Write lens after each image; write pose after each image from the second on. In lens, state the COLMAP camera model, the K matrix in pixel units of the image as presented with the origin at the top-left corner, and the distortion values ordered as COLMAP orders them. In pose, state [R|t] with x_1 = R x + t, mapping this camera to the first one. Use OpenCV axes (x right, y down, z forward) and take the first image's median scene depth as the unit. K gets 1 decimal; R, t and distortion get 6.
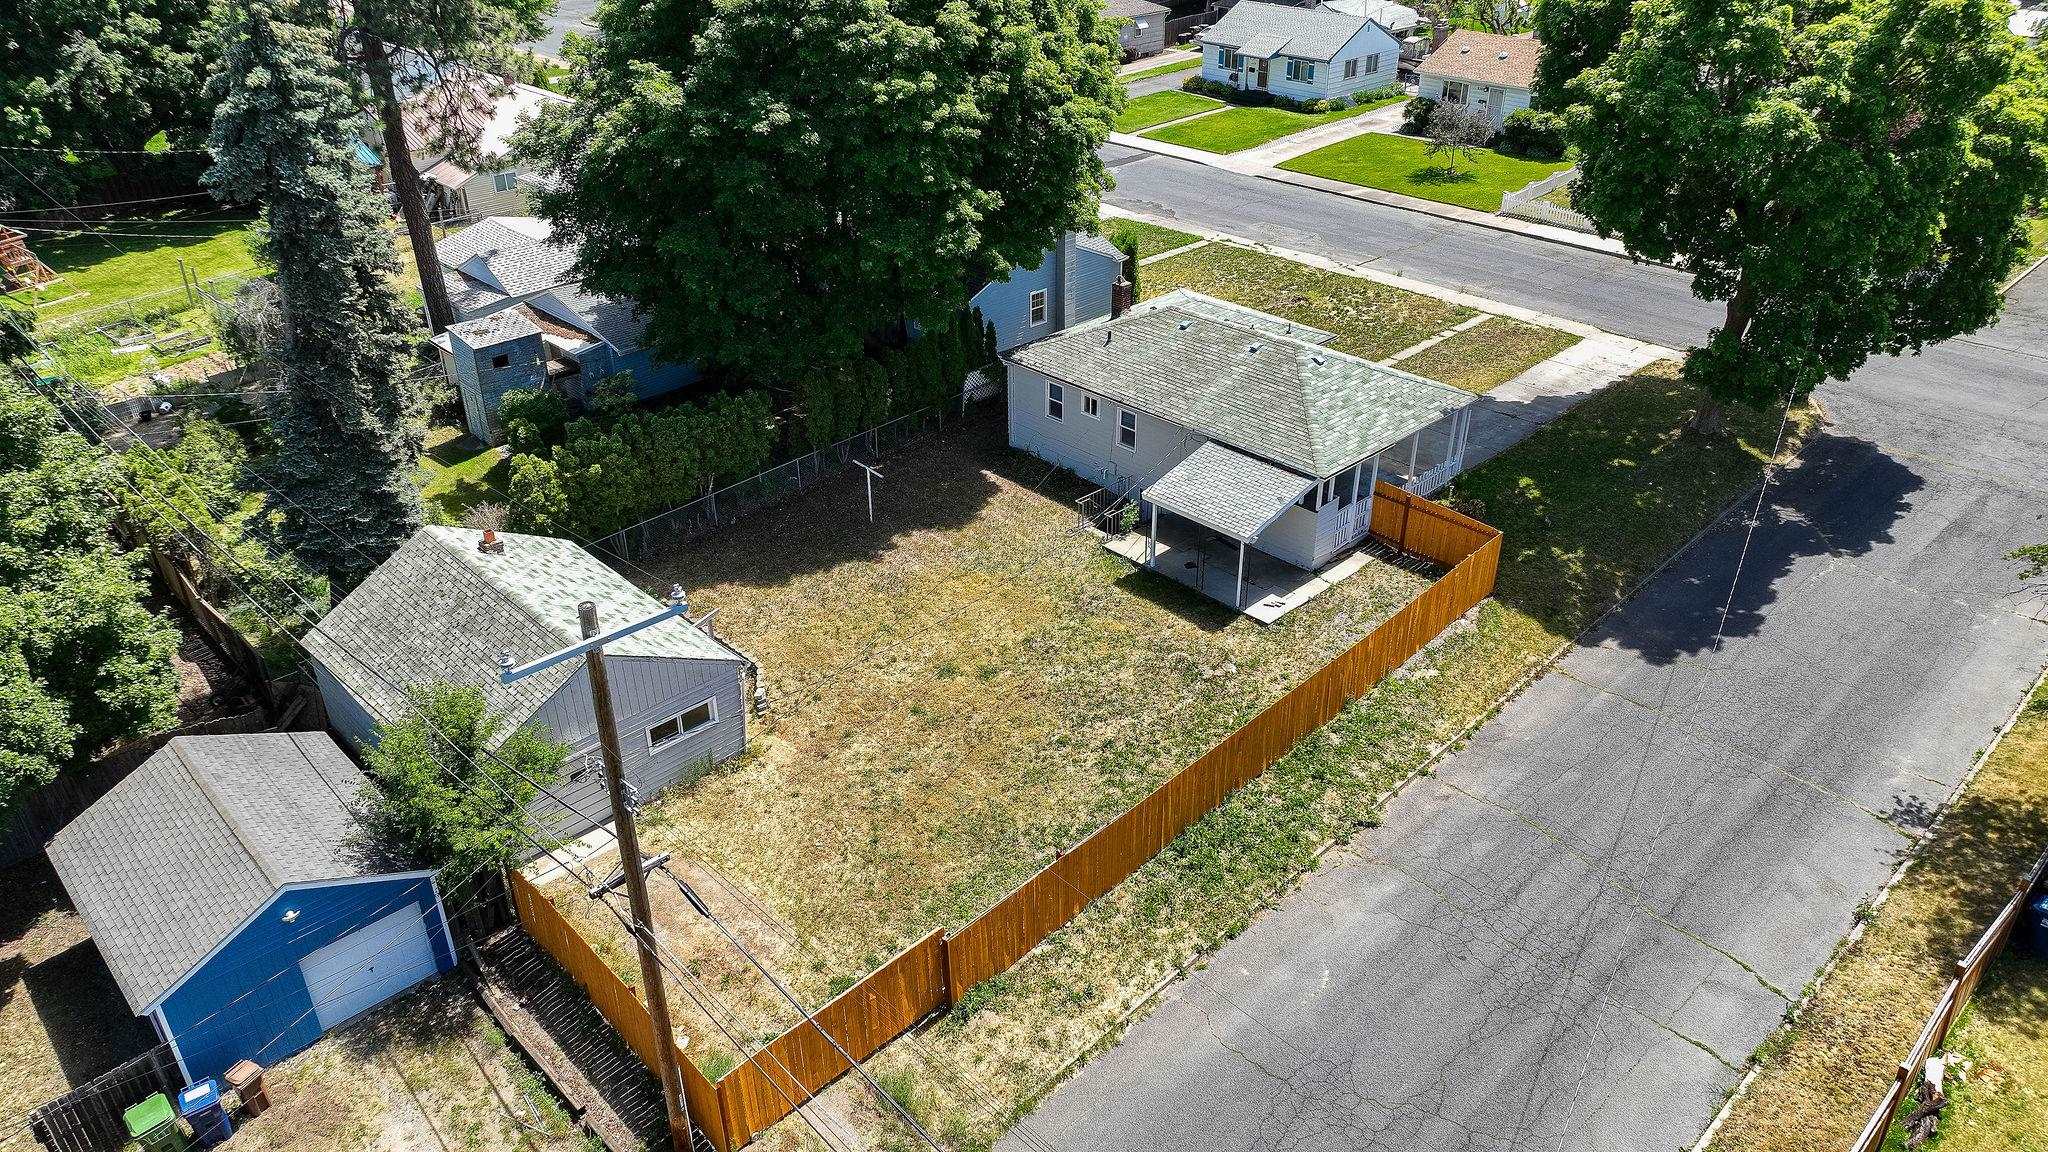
lens RADIAL K [[1446.1, 0, 1031.0], [0, 1446.1, 584.2], [0, 0, 1]] dist [0.006512, -0.003543]
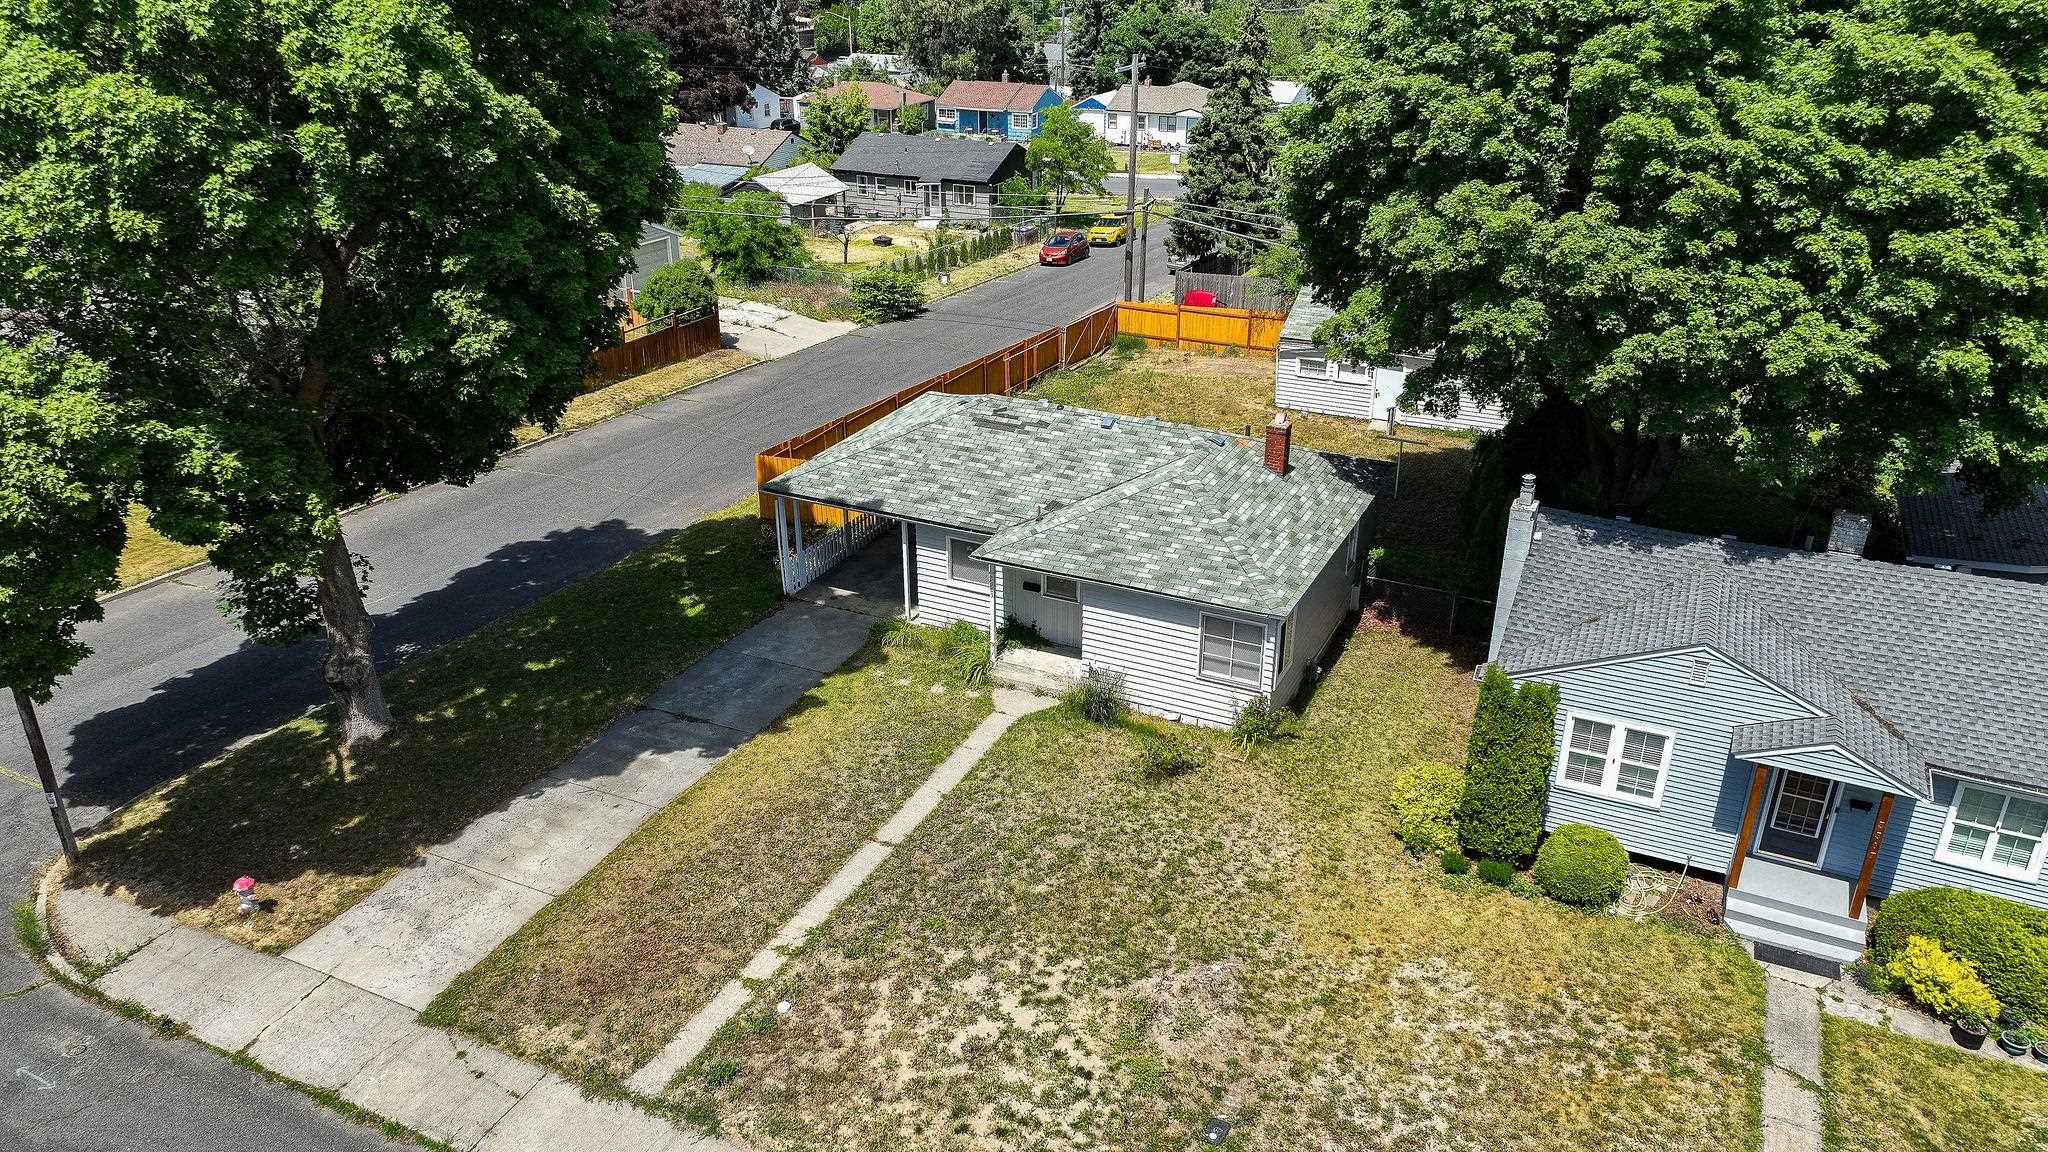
lens RADIAL K [[1446.1, 0, 1031.0], [0, 1446.1, 584.2], [0, 0, 1]] dist [0.006512, -0.003543]
pose [[-0.937555, 0.150524, -0.313582, 0.437728], [-0.172930, 0.580504, 0.795682, -0.756091], [0.301805, 0.800224, -0.518224, 1.522687]]
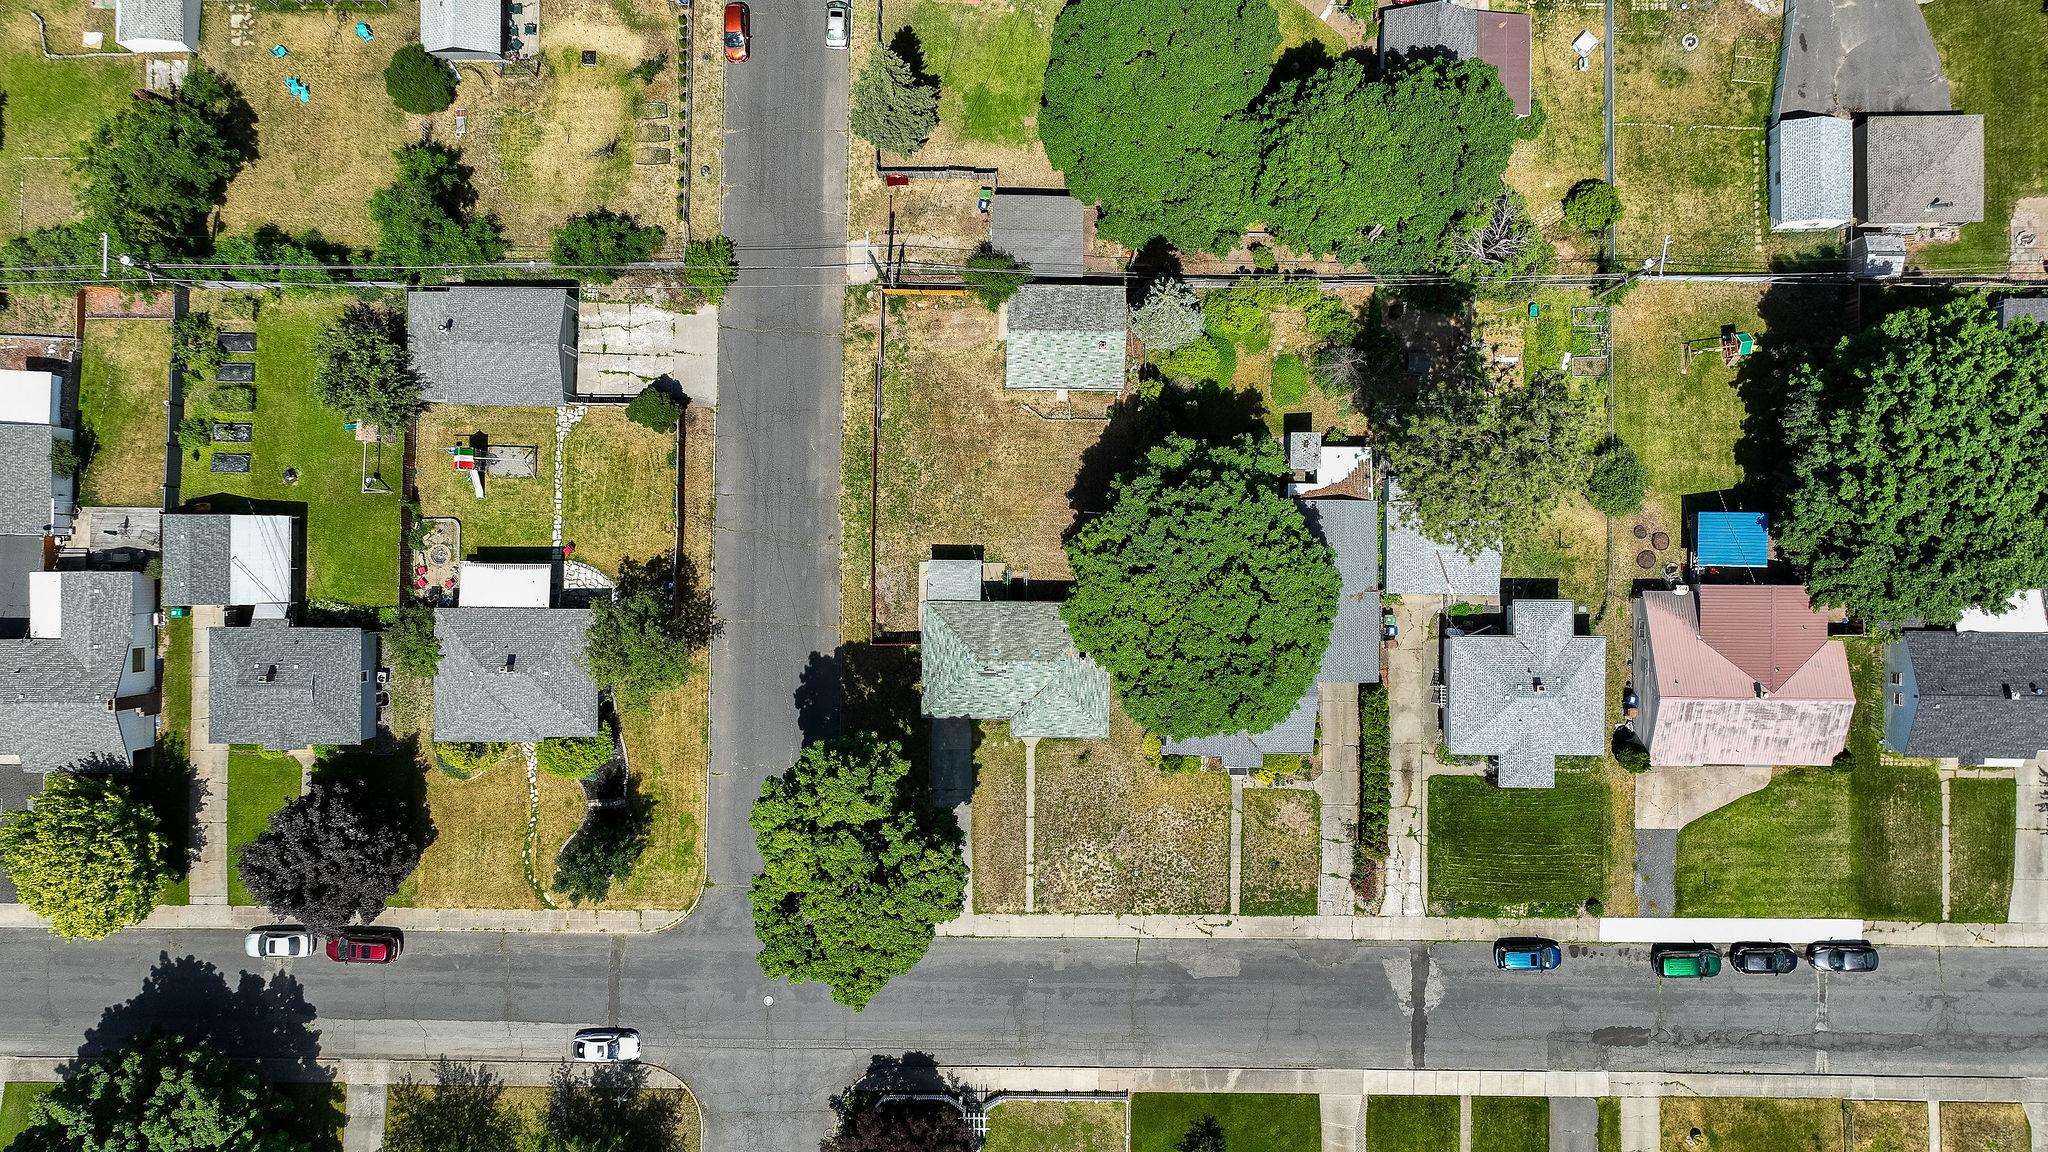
lens RADIAL K [[1446.1, 0, 1031.0], [0, 1446.1, 584.2], [0, 0, 1]] dist [0.006512, -0.003543]
pose [[-0.705742, 0.708358, 0.012502, 0.014252], [-0.351479, -0.365394, 0.861945, -2.143348], [0.615134, 0.603917, 0.506848, -0.186864]]
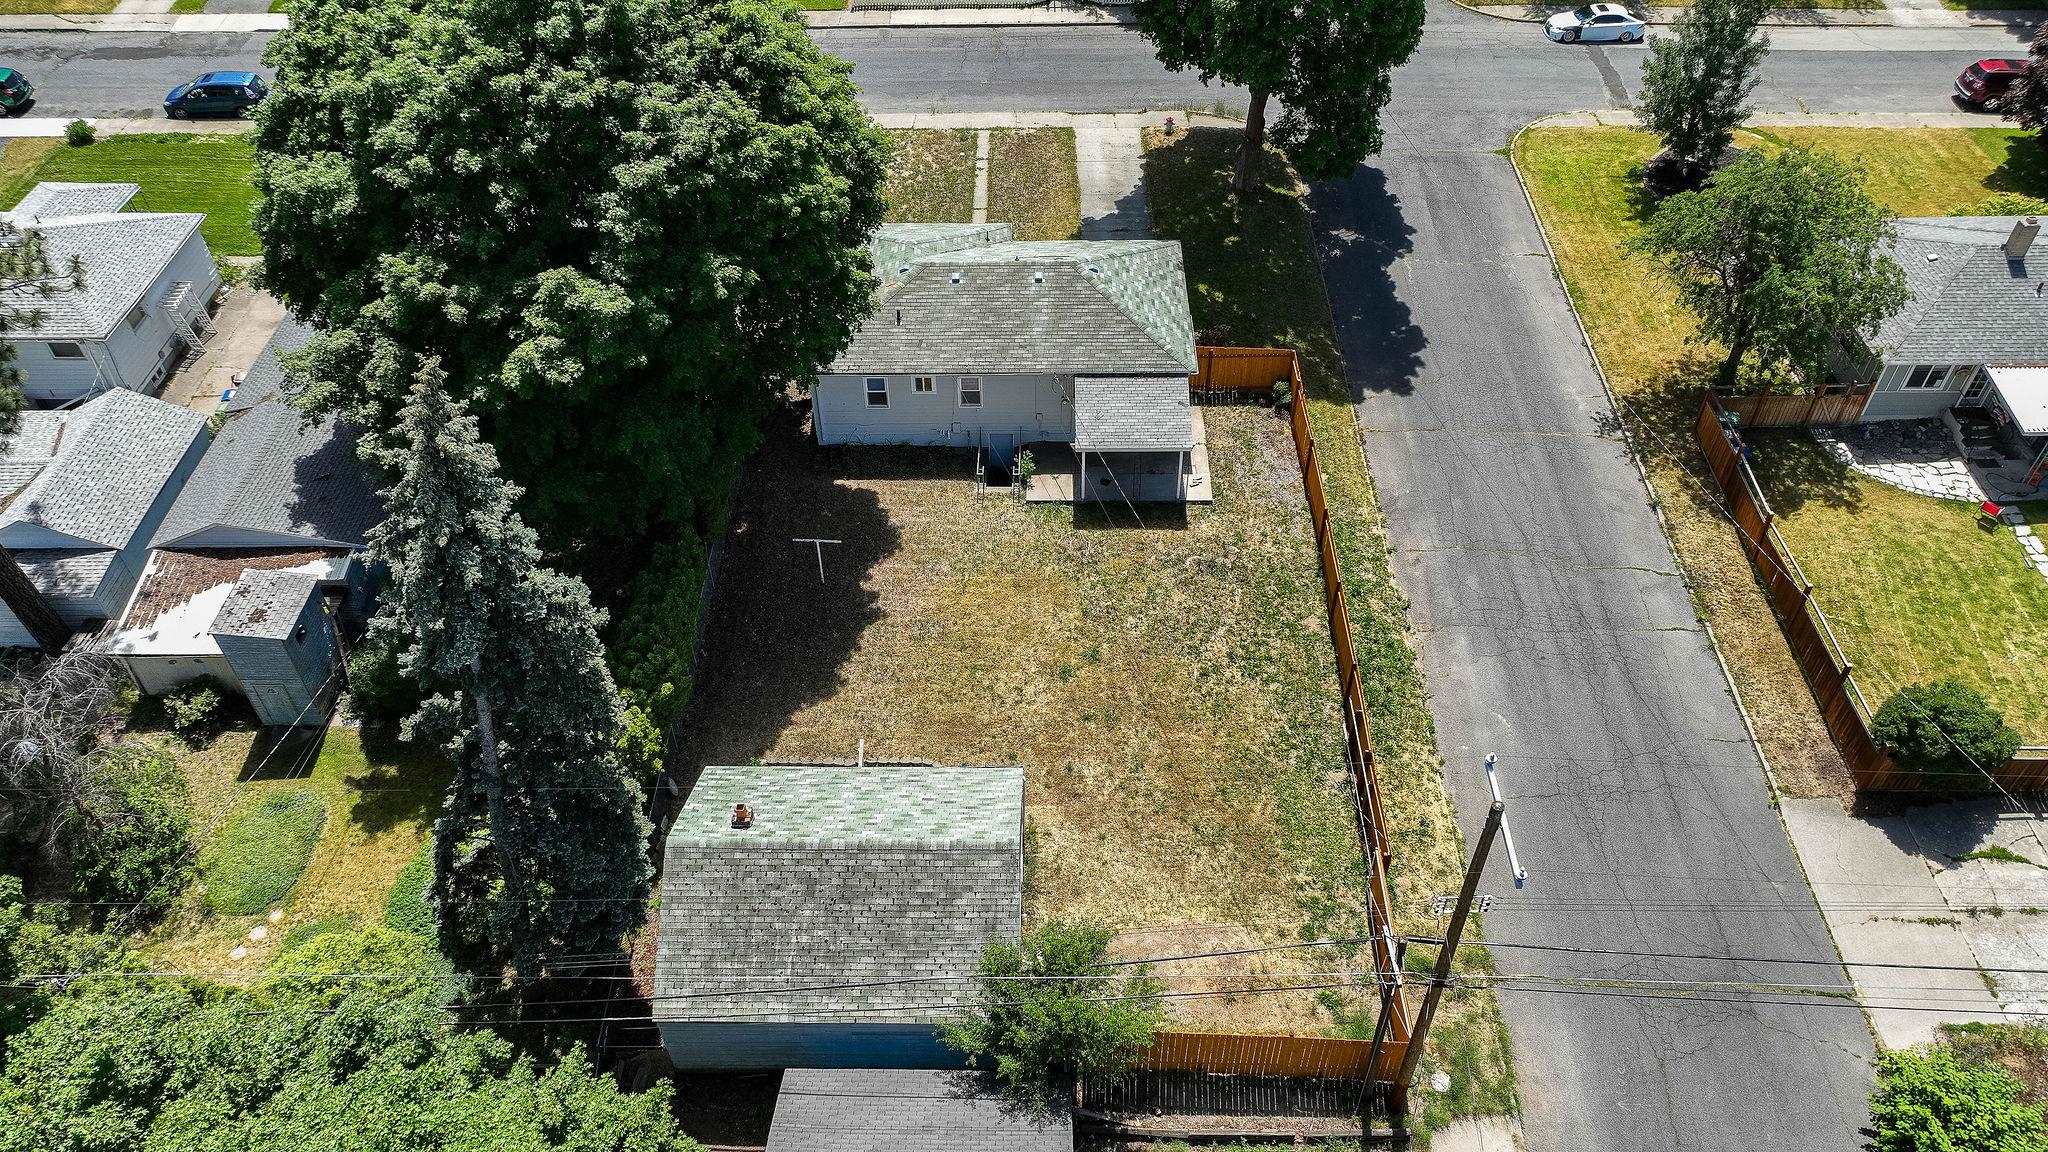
lens RADIAL K [[1446.1, 0, 1031.0], [0, 1446.1, 584.2], [0, 0, 1]] dist [0.006512, -0.003543]
pose [[0.700024, -0.501031, 0.508856, -0.545894], [0.362276, 0.863222, 0.351573, -0.360373], [-0.615405, -0.061763, 0.785788, 0.112893]]
